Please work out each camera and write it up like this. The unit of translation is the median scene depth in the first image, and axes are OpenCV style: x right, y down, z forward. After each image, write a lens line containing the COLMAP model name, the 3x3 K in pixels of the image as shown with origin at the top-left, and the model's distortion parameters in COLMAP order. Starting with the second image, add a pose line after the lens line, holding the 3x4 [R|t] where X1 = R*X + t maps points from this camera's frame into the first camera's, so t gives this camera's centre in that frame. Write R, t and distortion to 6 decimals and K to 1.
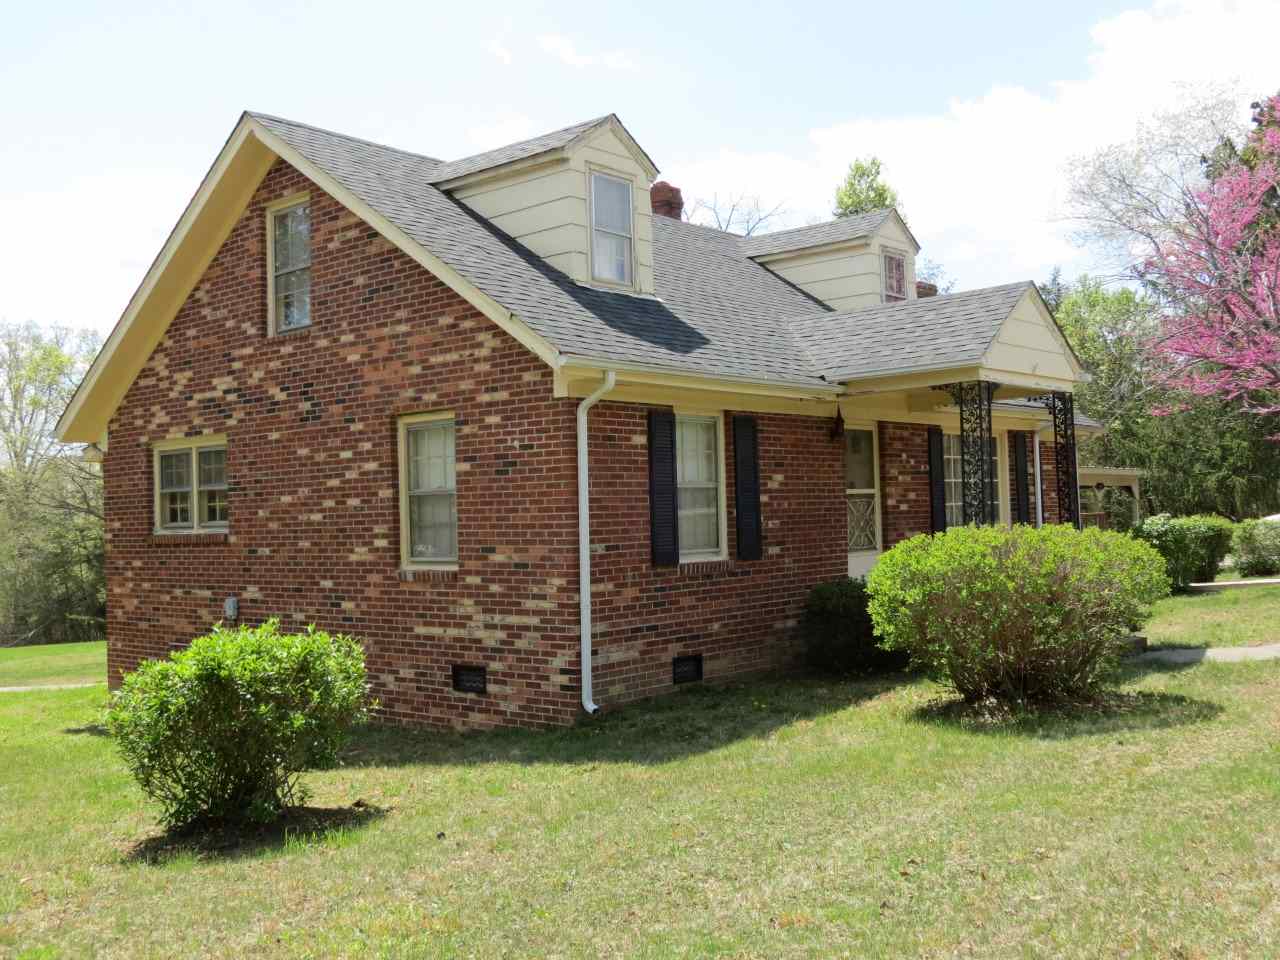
lens RADIAL K [[1246.0, 0, 638.2], [0, 1246.0, 467.3], [0, 0, 1]] dist [-0.052988, 0.000000]
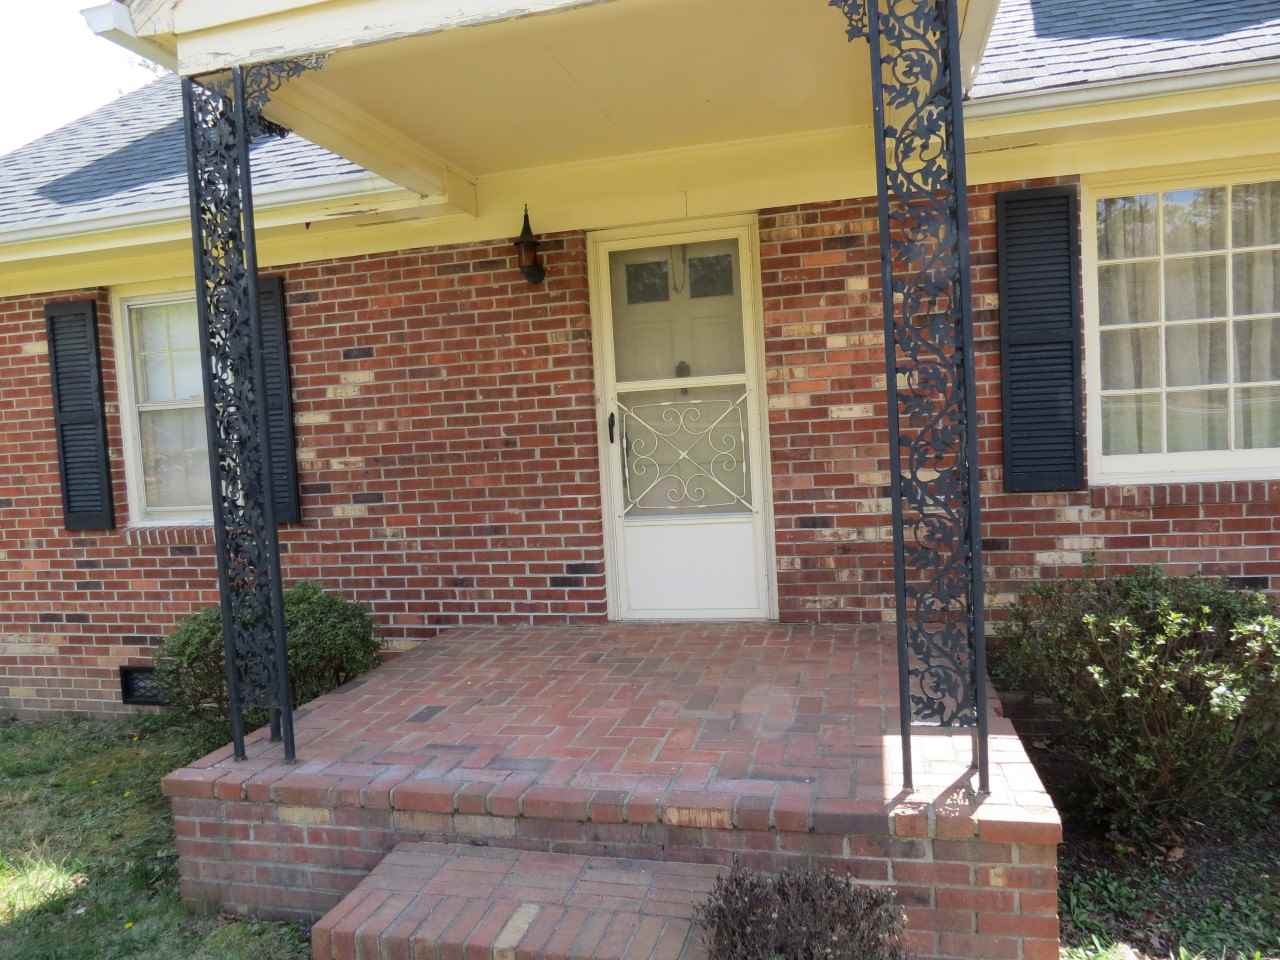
lens RADIAL K [[876.9, 0, 637.4], [0, 876.9, 481.8], [0, 0, 1]] dist [-0.021232, 0.005521]
pose [[0.446462, 0.052746, -0.893246, 0.548303], [0.072932, 0.992795, 0.095078, 0.028036], [0.891825, -0.107595, 0.439399, 1.009803]]
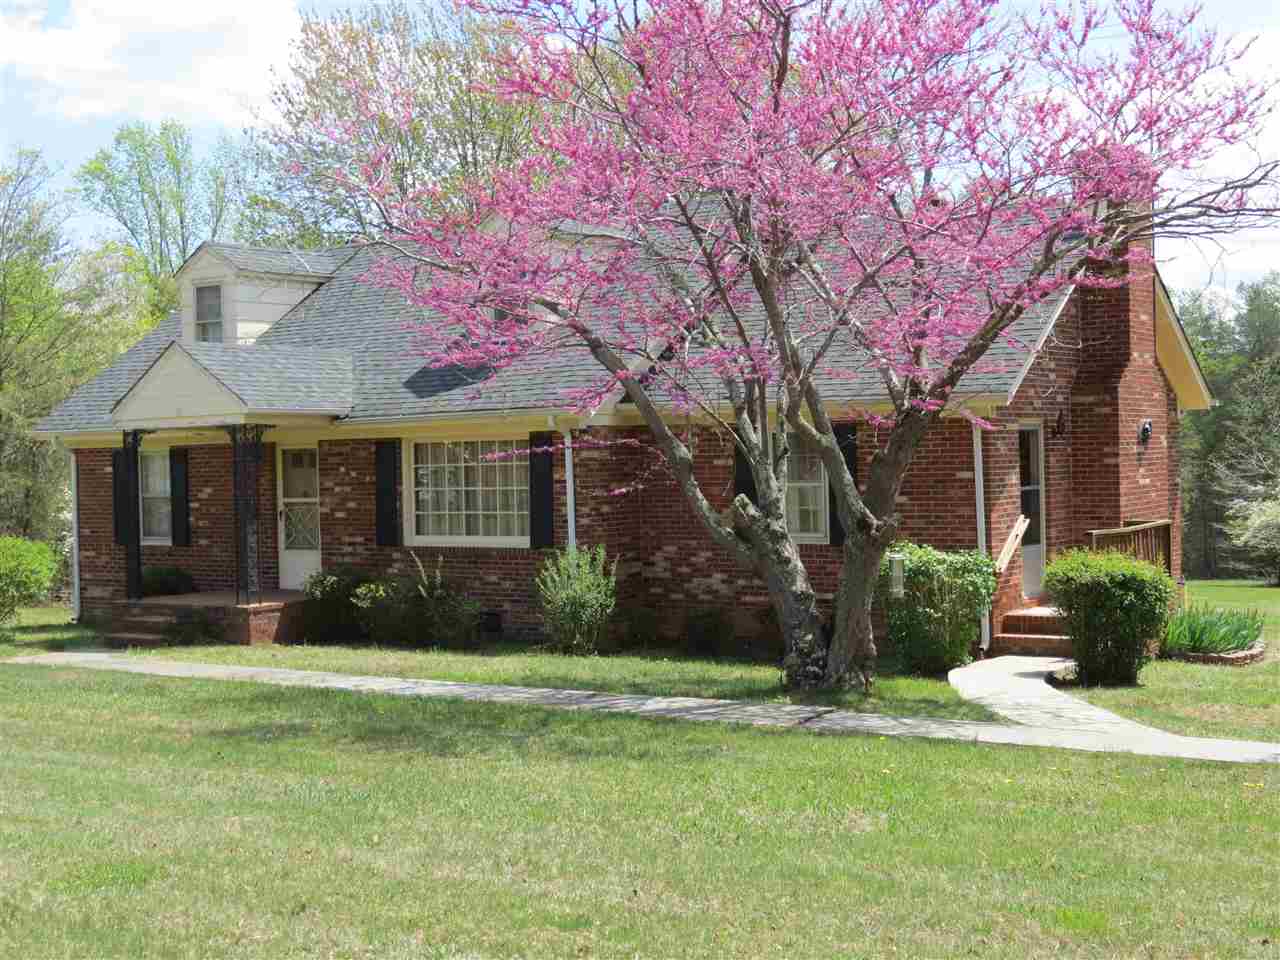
lens RADIAL K [[1729.4, 0, 639.9], [0, 1729.4, 491.6], [0, 0, 1]] dist [-0.076513, 0.000000]
pose [[0.093433, 0.041323, -0.994768, 2.244084], [0.051593, 0.997595, 0.046287, -0.059106], [0.994288, -0.055648, 0.091076, 1.408700]]
